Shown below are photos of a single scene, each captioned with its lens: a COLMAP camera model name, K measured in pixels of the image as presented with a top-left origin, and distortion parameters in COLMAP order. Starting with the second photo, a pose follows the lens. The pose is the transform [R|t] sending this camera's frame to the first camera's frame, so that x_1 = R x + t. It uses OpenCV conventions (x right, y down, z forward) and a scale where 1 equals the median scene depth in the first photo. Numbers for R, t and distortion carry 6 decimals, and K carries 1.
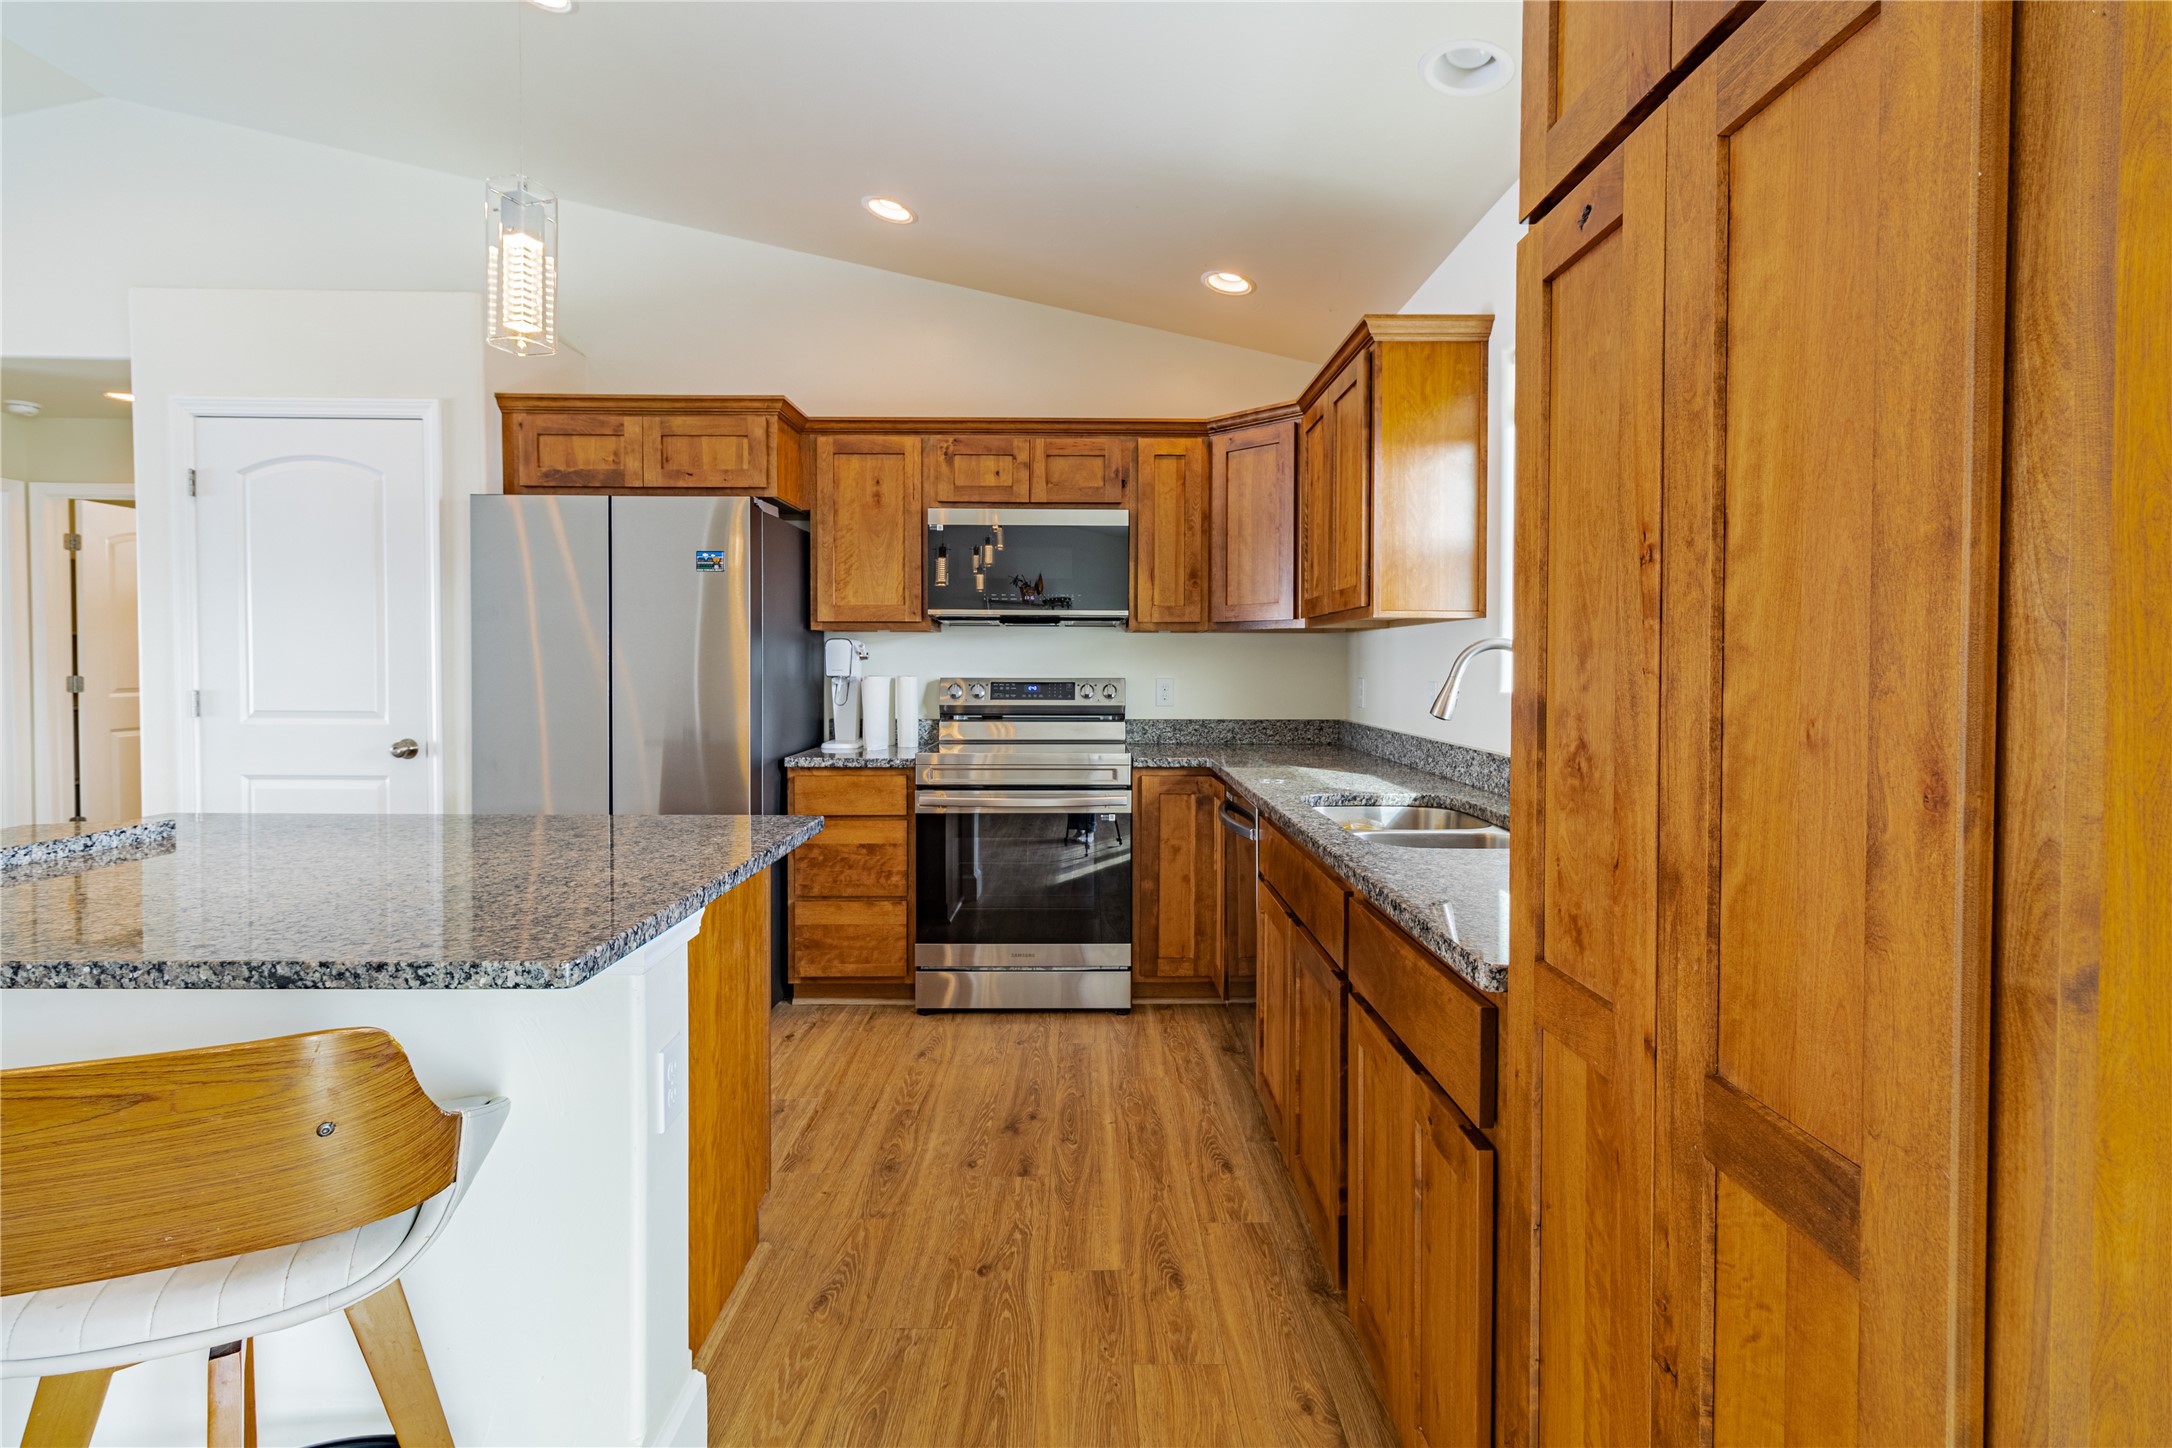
lens RADIAL K [[1001.4, 0, 1095.9], [0, 1001.4, 682.0], [0, 0, 1]] dist [0.001046, -0.000480]
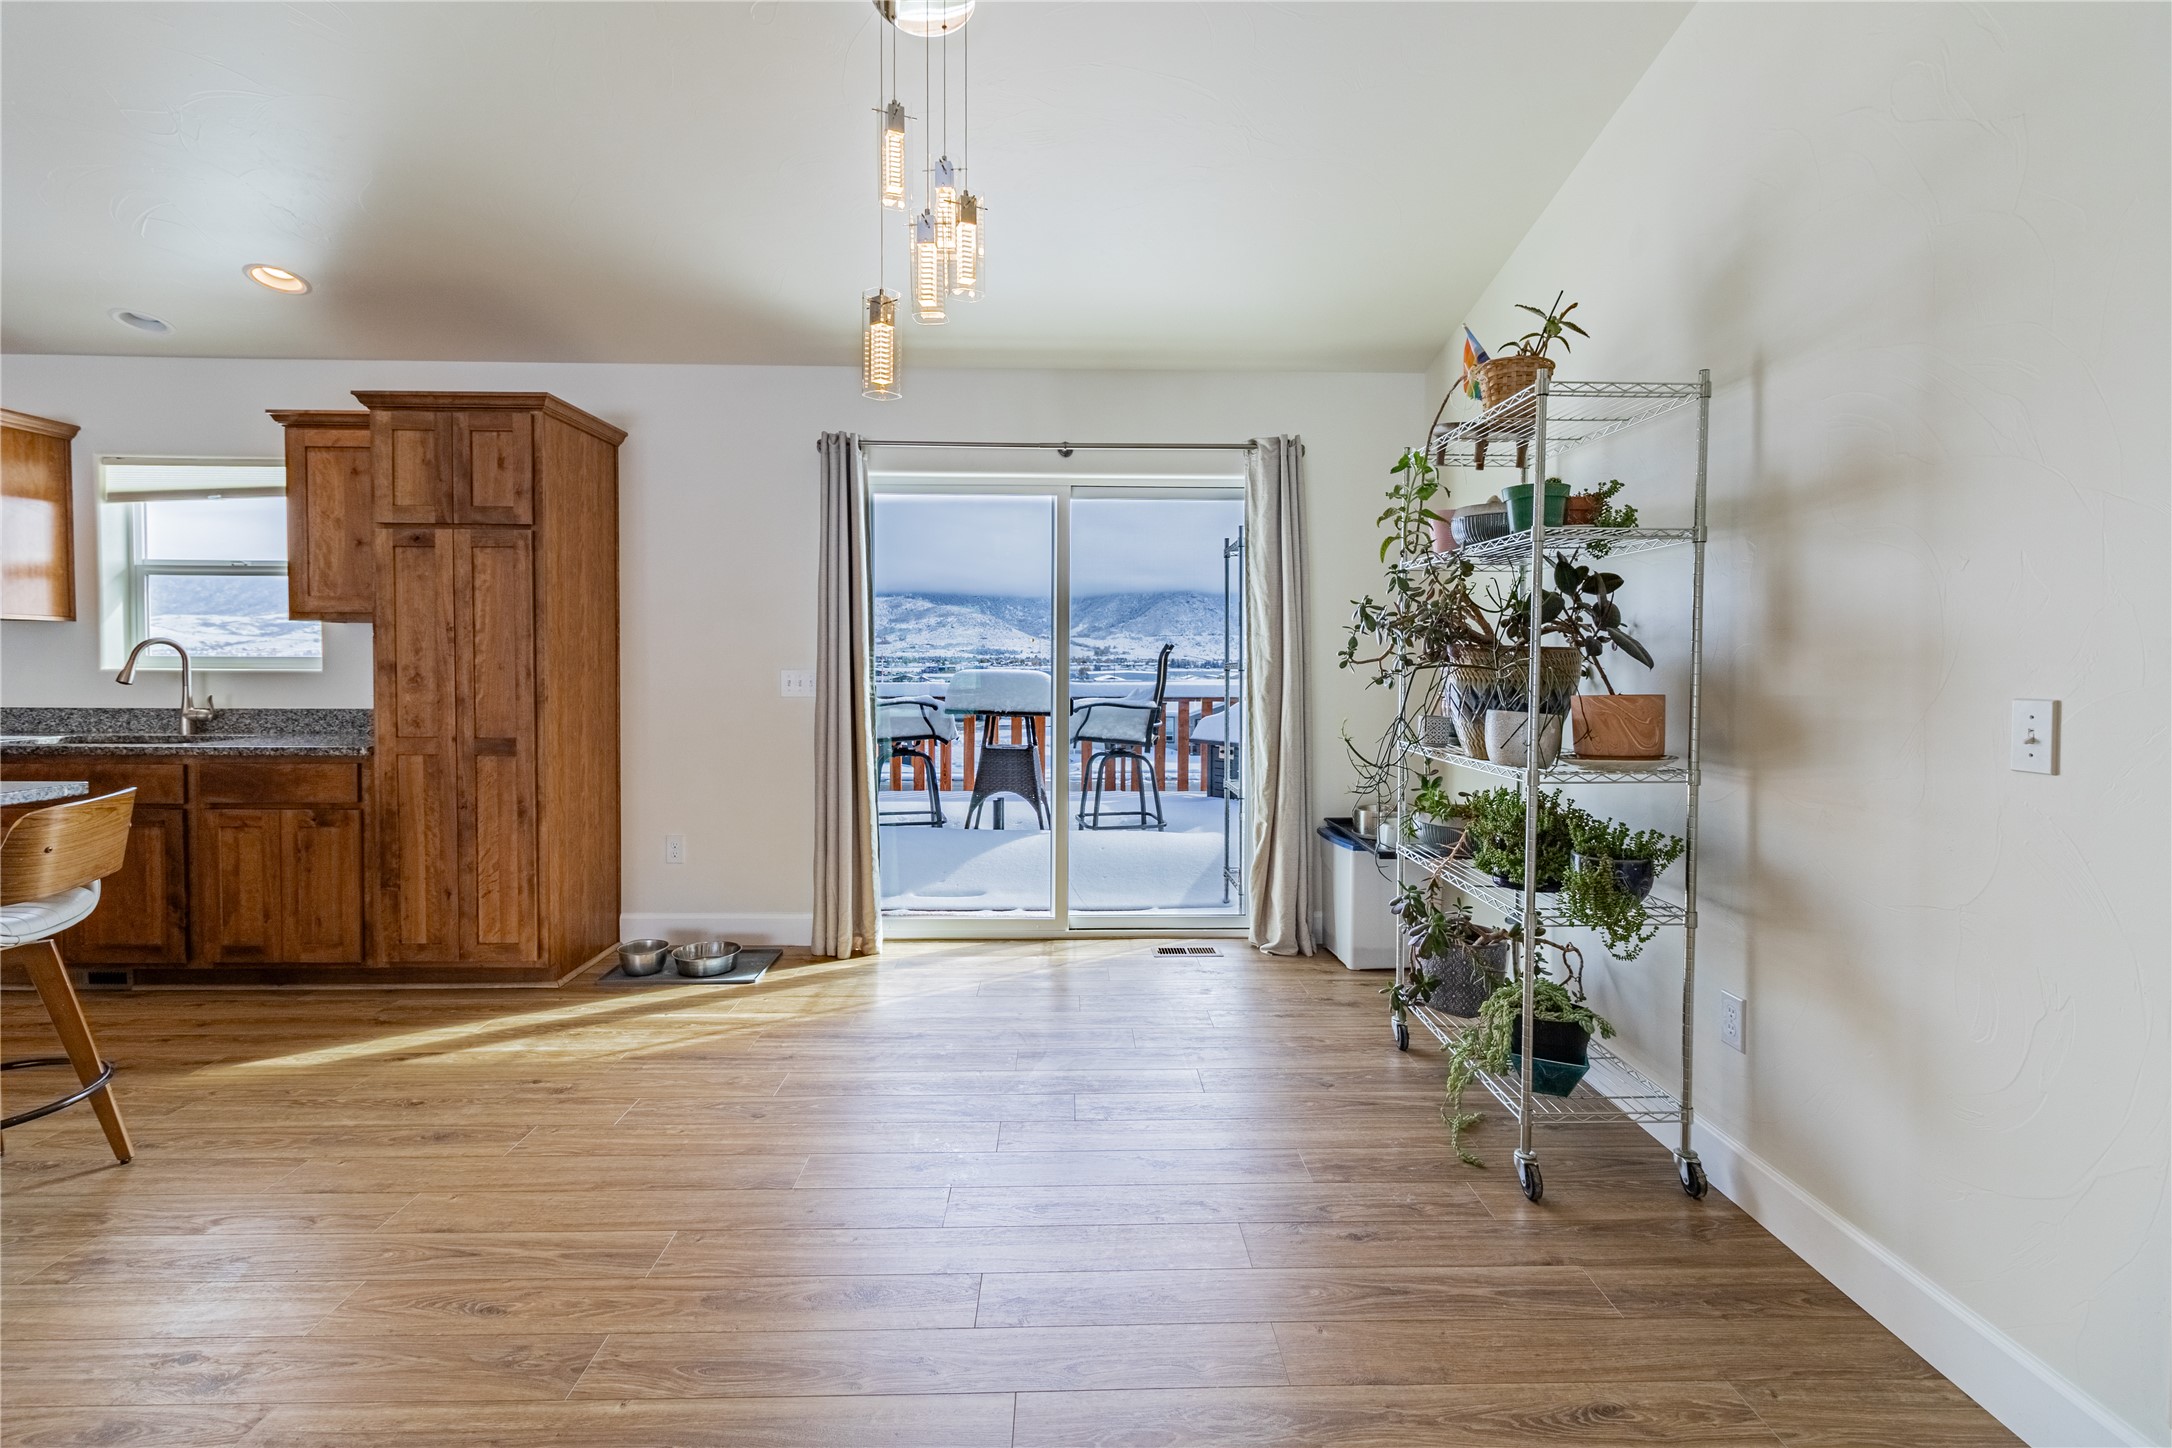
lens RADIAL K [[1006.2, 0, 1091.4], [0, 1006.2, 688.8], [0, 0, 1]] dist [-0.002295, -0.000270]
pose [[-0.021573, -0.036301, 0.999108, -0.907067], [0.013311, 0.999242, 0.036593, 0.002654], [-0.999679, 0.014088, -0.021074, -0.398337]]
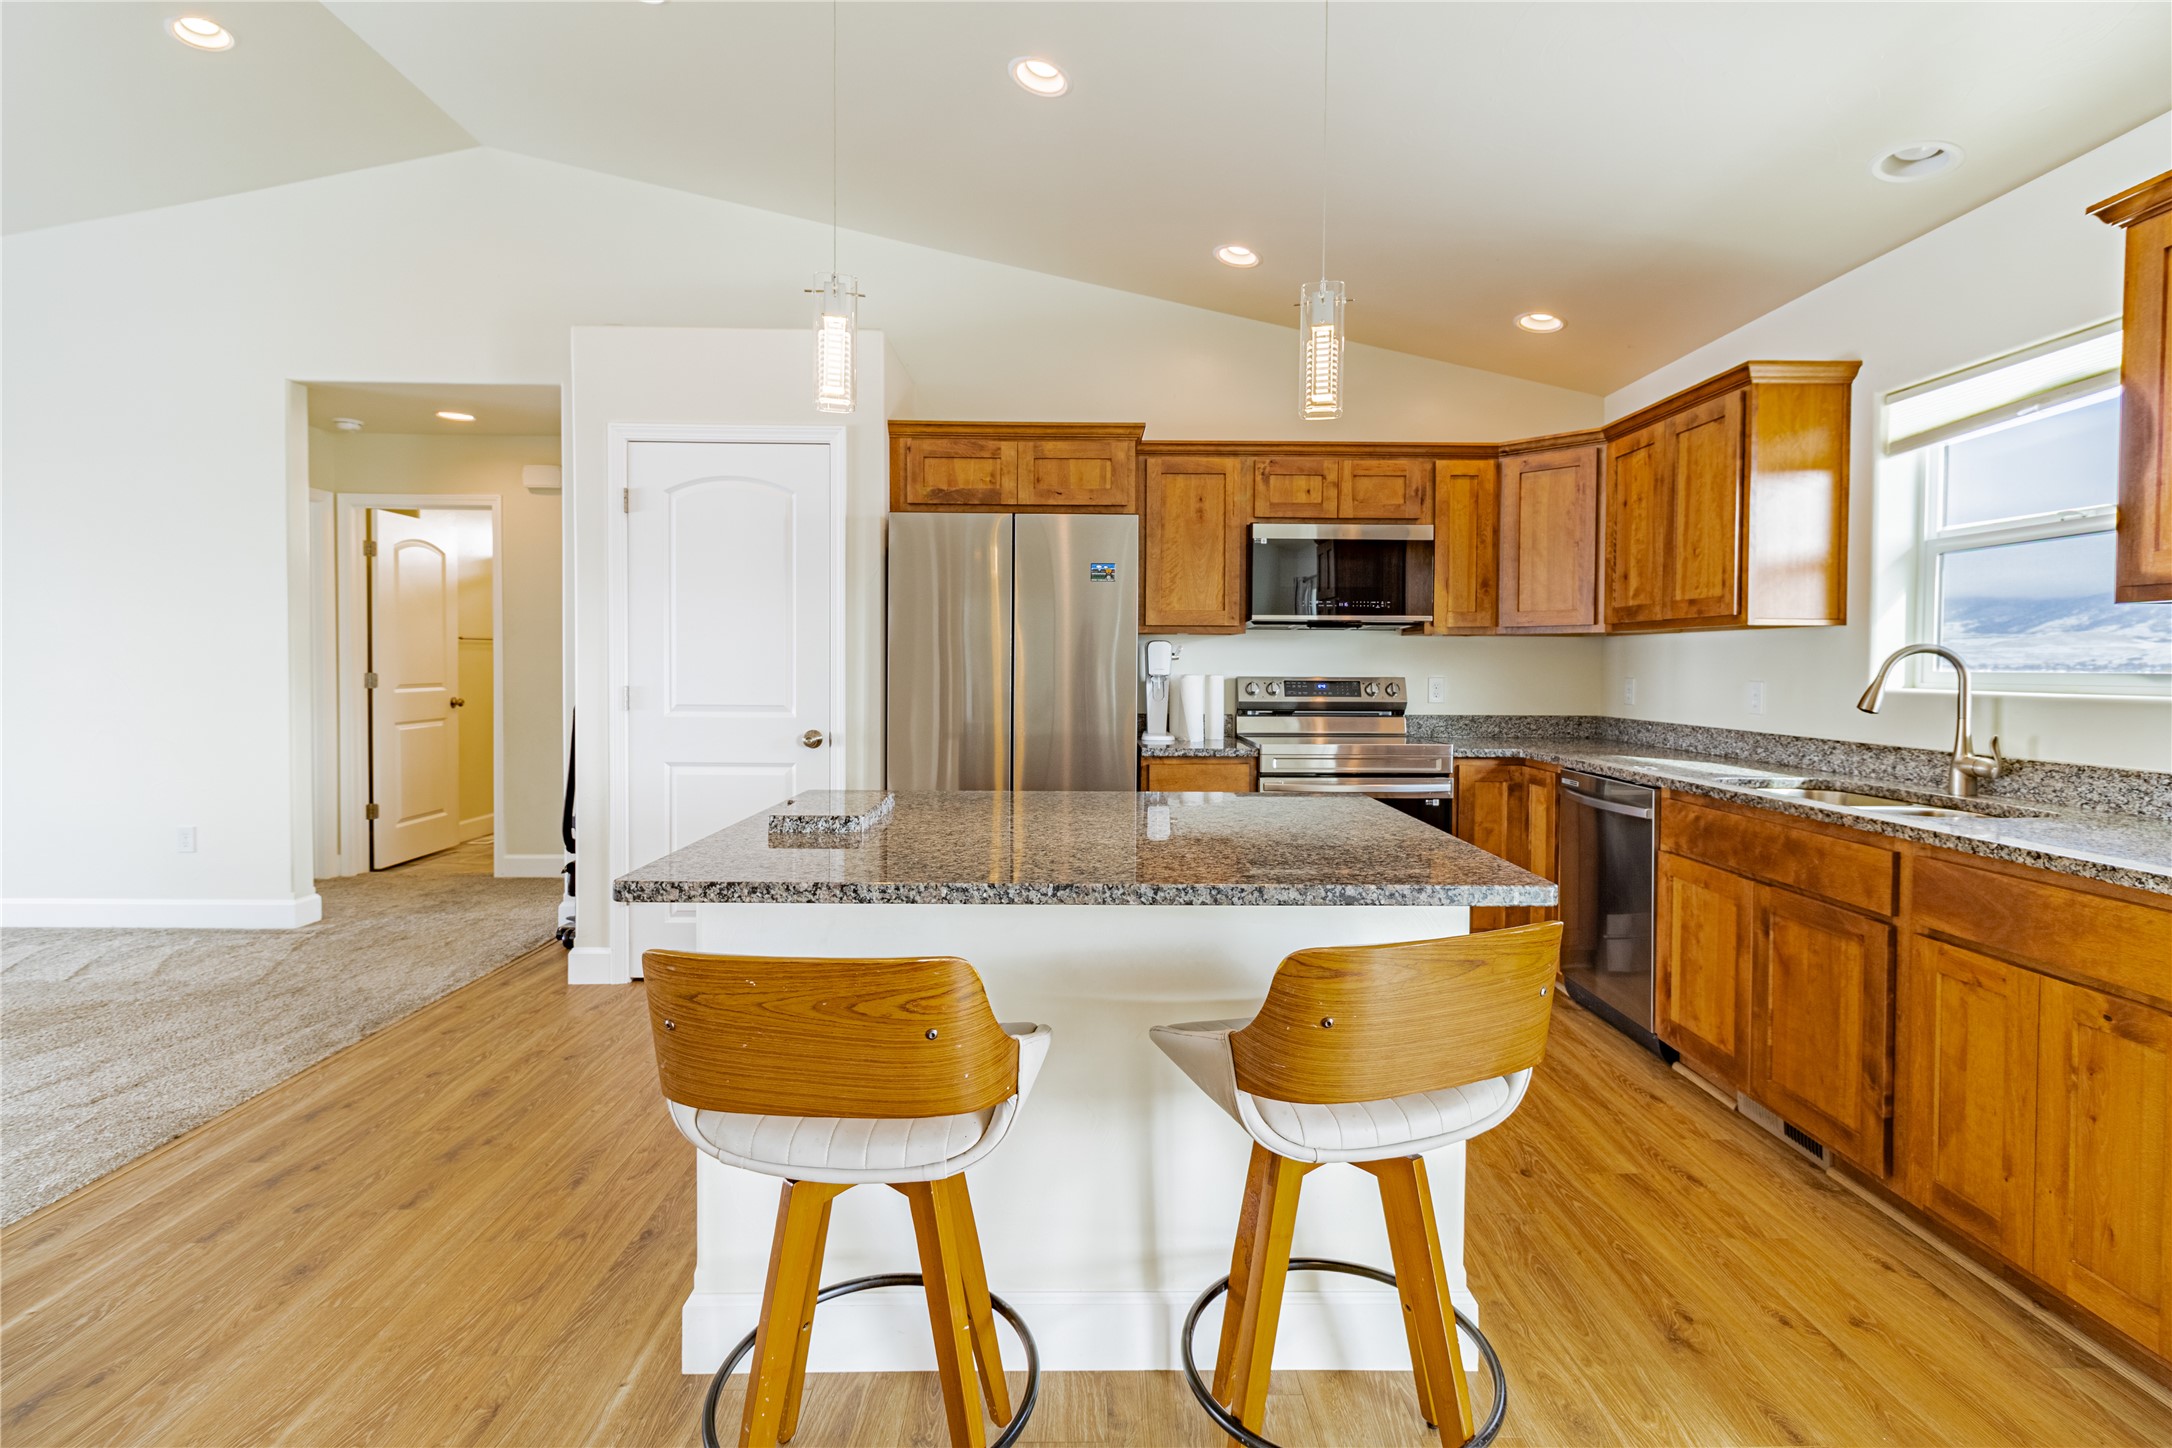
lens RADIAL K [[994.5, 0, 1095.2], [0, 994.5, 683.8], [0, 0, 1]] dist [0.000400, -0.000280]
pose [[0.999996, 0.002174, 0.001641, -0.361817], [-0.002177, 0.999995, 0.002125, 0.001828], [-0.001636, -0.002129, 0.999996, -0.104800]]
